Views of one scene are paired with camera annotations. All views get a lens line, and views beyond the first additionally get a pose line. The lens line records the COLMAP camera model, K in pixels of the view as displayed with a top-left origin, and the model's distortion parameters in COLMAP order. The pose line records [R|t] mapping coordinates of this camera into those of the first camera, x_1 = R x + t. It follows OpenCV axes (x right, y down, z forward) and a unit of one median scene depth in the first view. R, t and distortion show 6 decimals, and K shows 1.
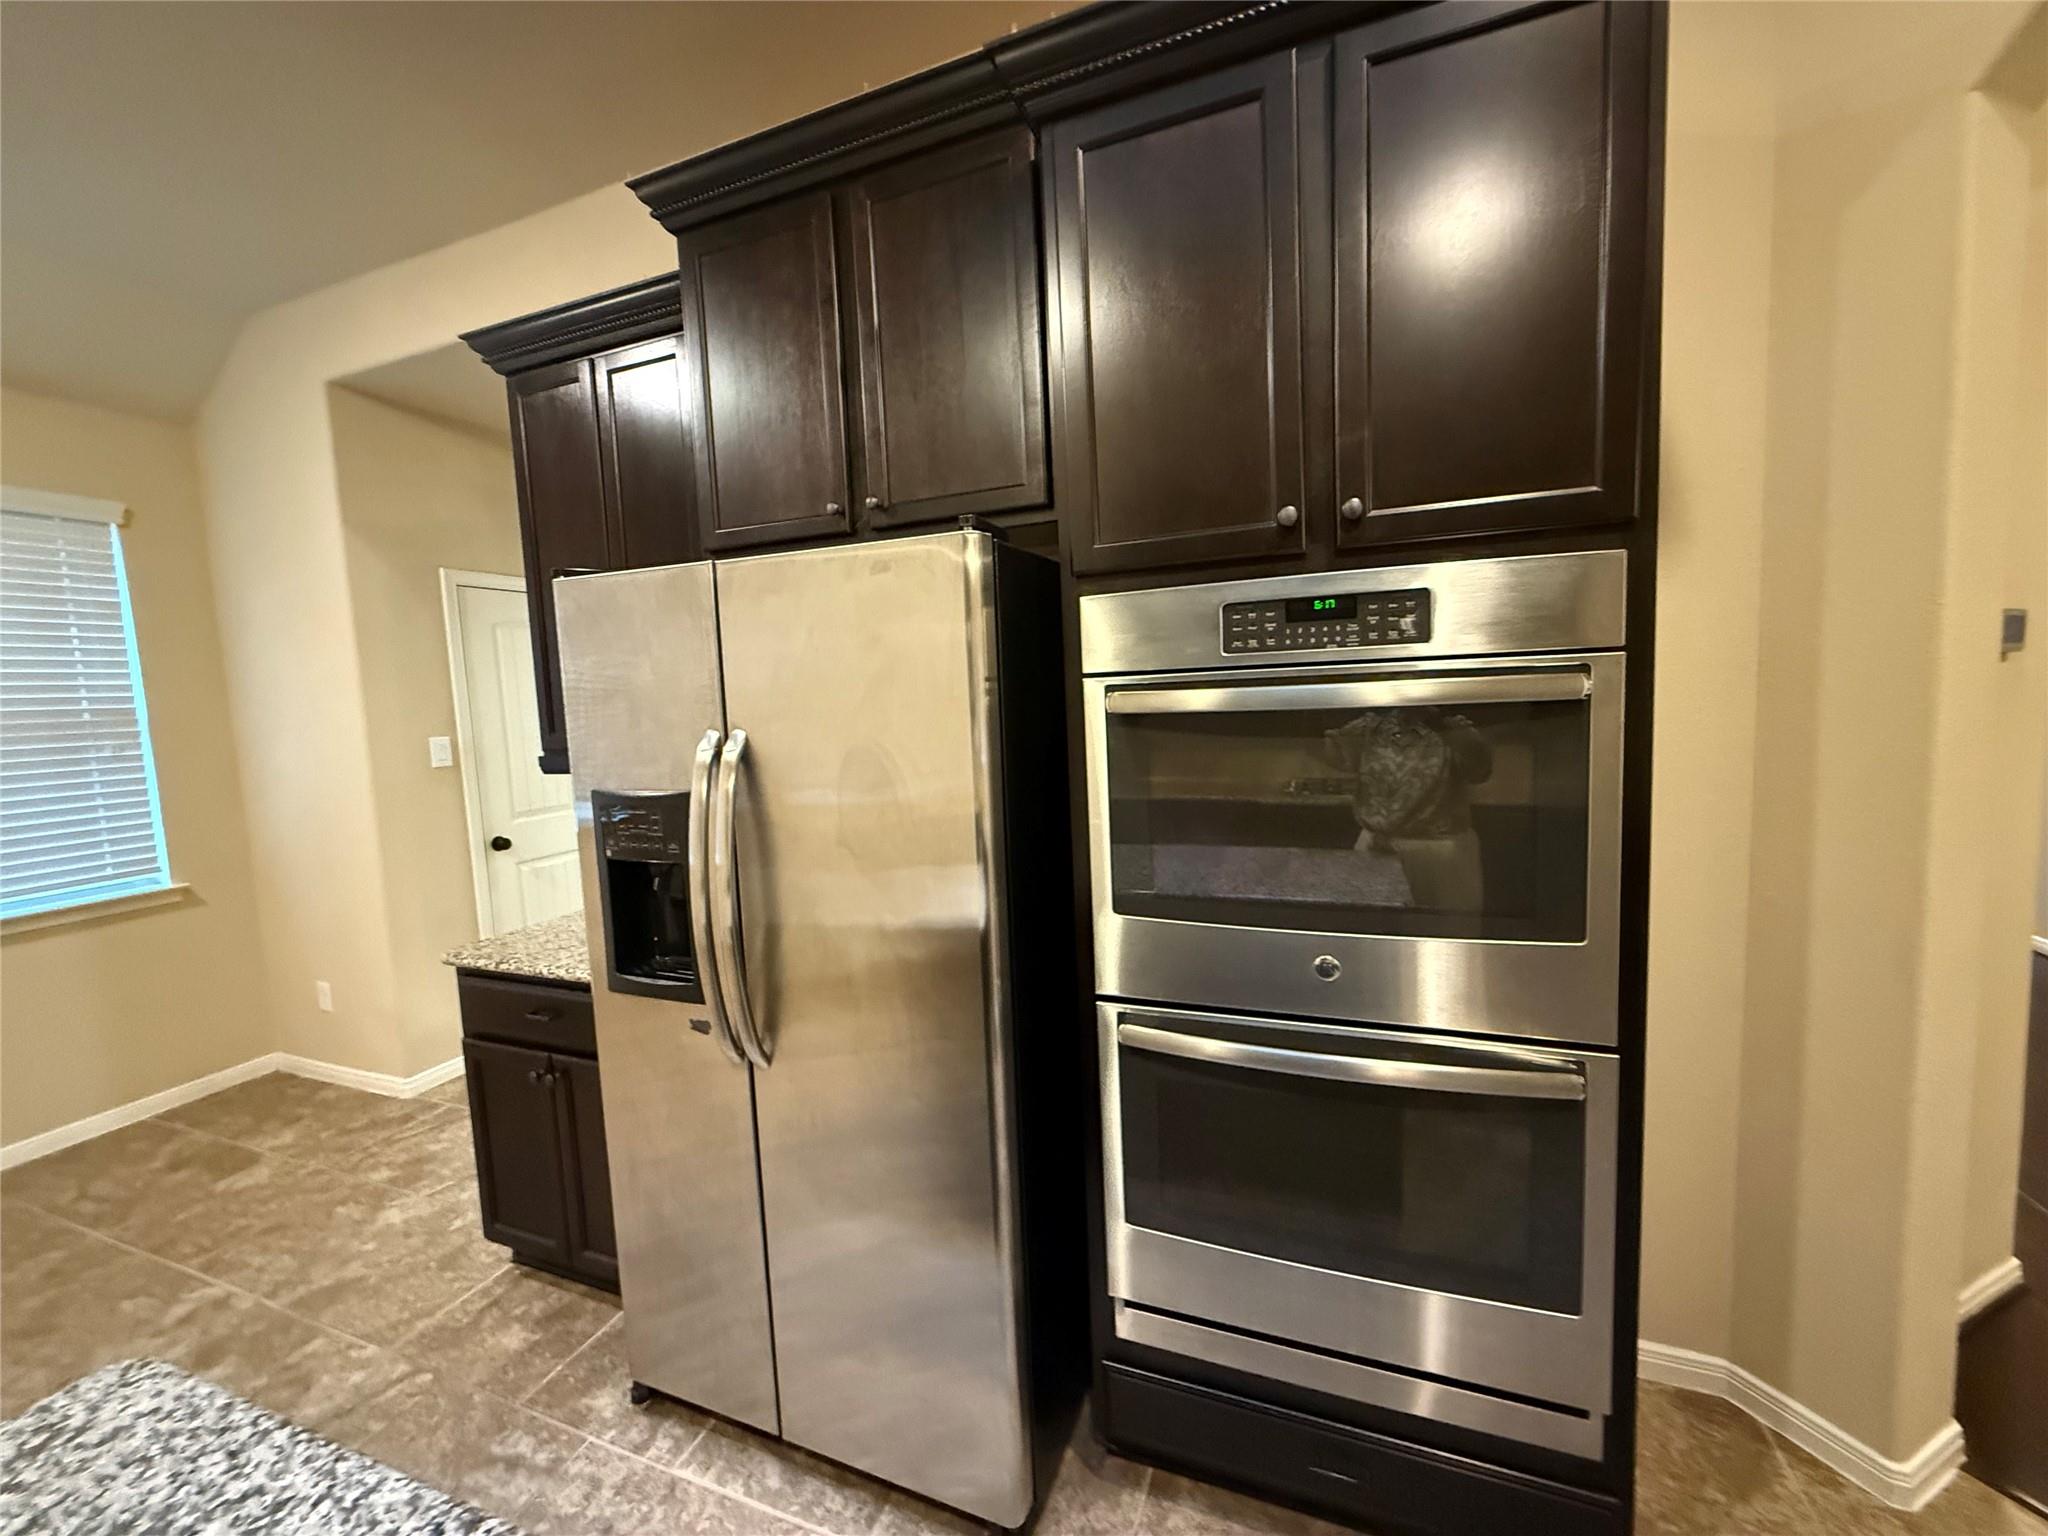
lens RADIAL K [[820.4, 0, 1019.0], [0, 820.4, 764.1], [0, 0, 1]] dist [0.000908, 0.000299]
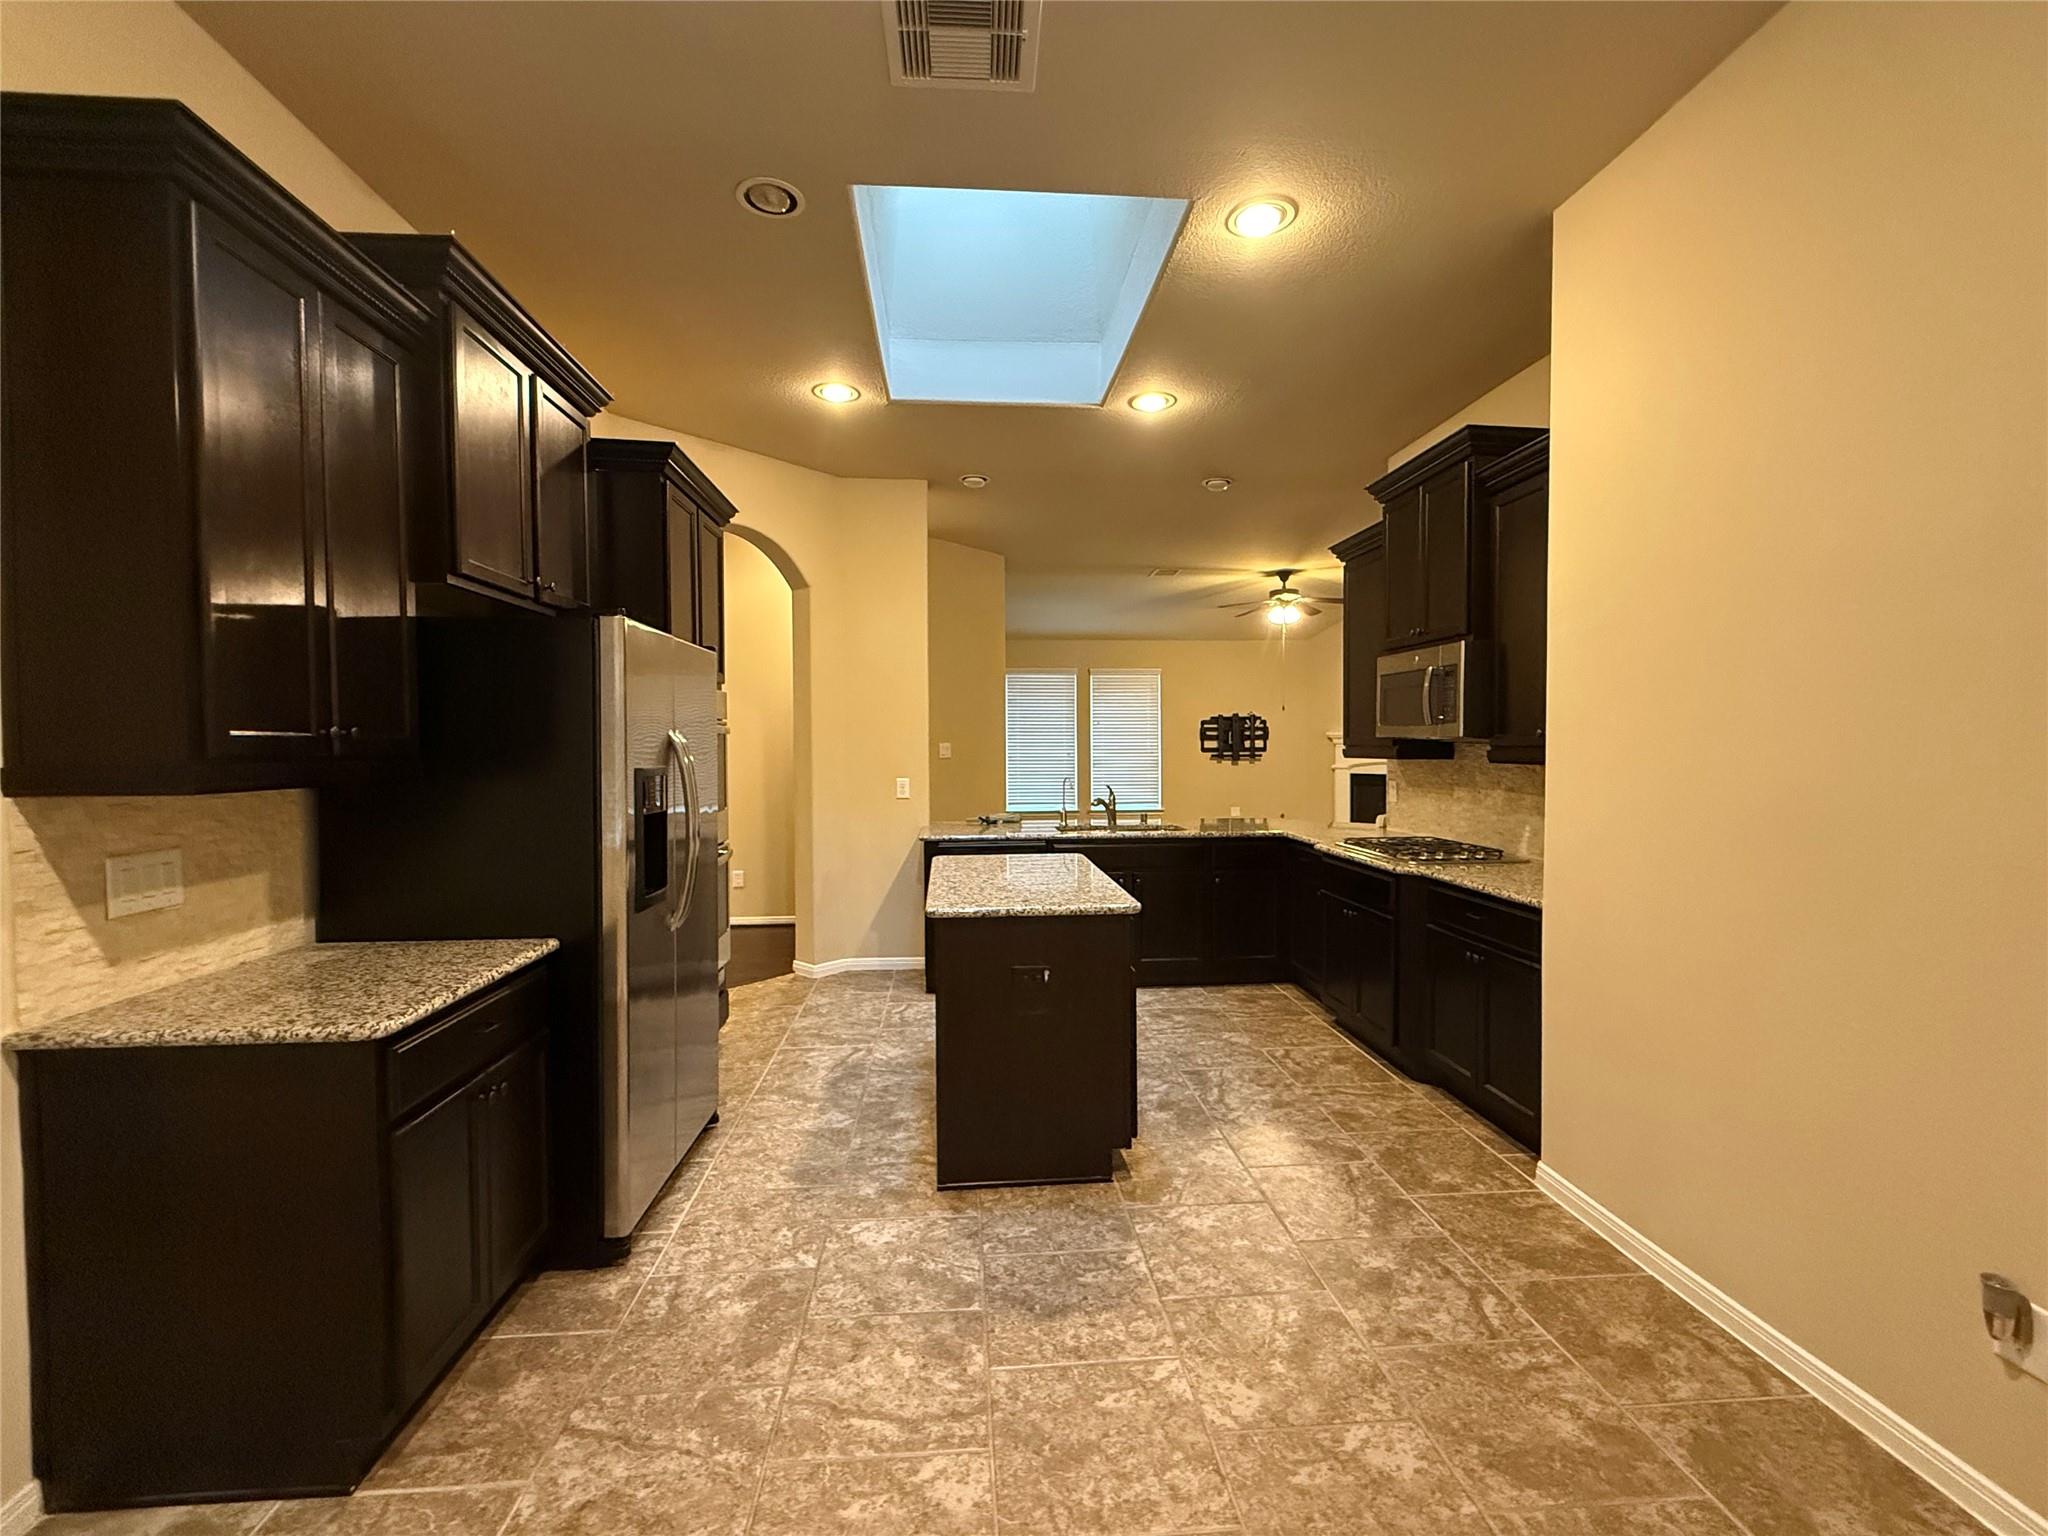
lens RADIAL K [[884.0, 0, 1024.0], [0, 884.0, 768.0], [0, 0, 1]] dist [-0.000226, -0.000059]
pose [[-0.443600, 0.021567, 0.895965, -1.712571], [0.106165, 0.993936, 0.028638, 0.047472], [-0.889915, 0.107824, -0.443200, 0.847851]]
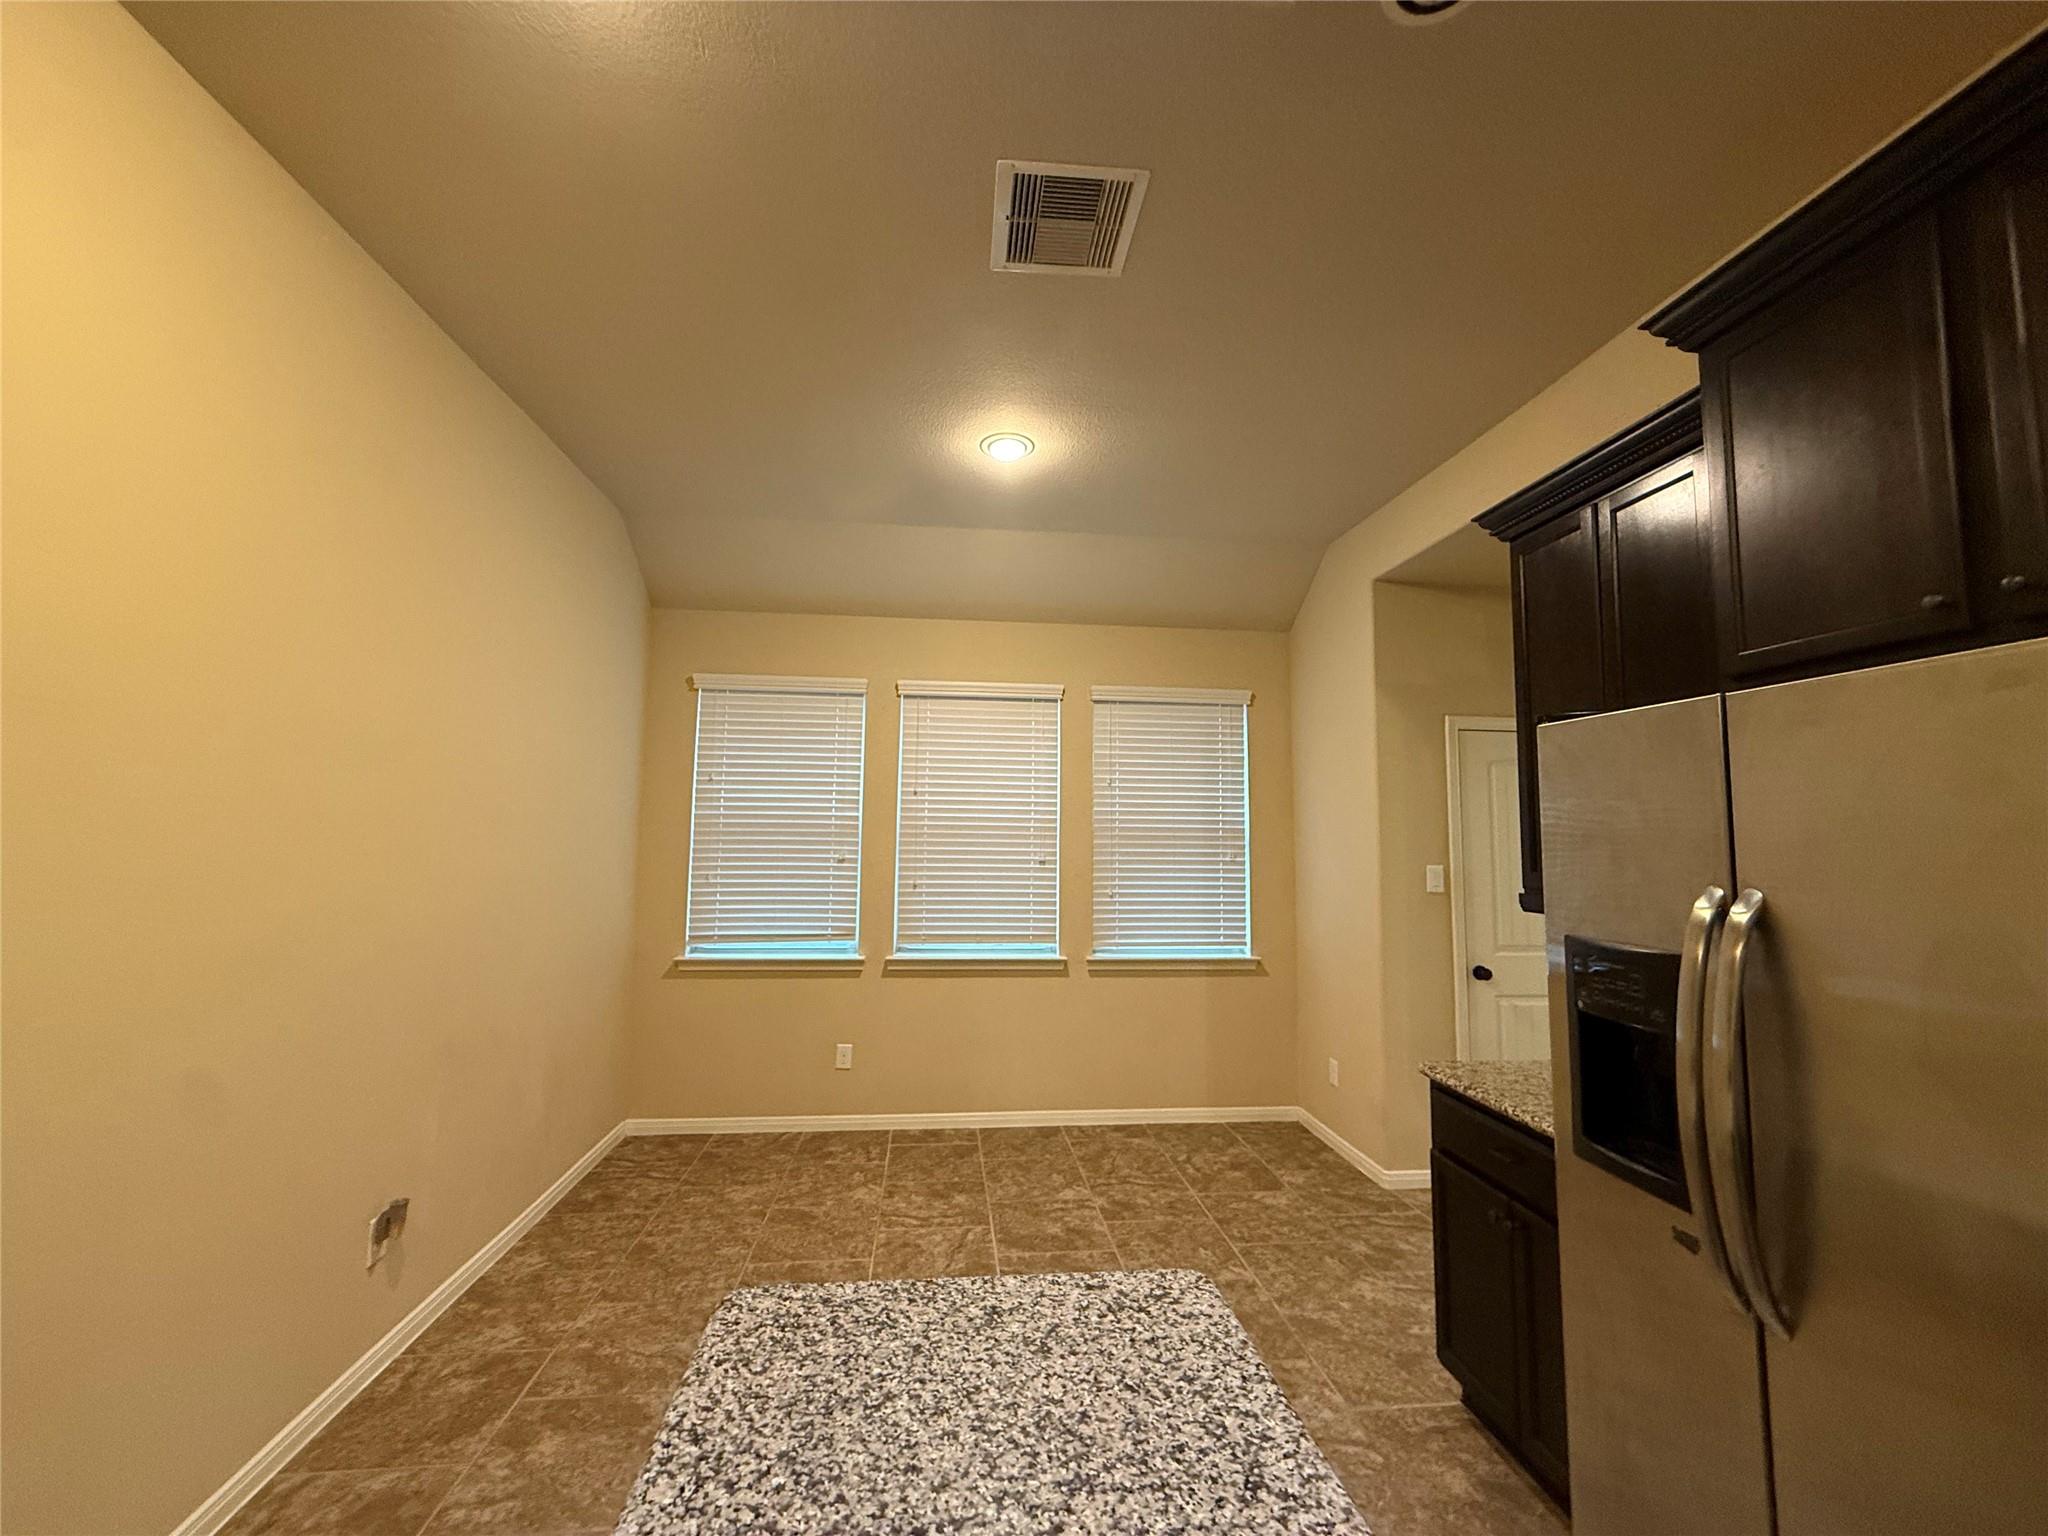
lens RADIAL K [[820.4, 0, 1019.0], [0, 820.4, 764.1], [0, 0, 1]] dist [0.000908, 0.000299]
pose [[0.462852, -0.027635, -0.886004, 0.040190], [-0.115278, 0.989149, -0.091074, -0.004255], [0.878908, 0.144290, 0.454645, -0.036597]]
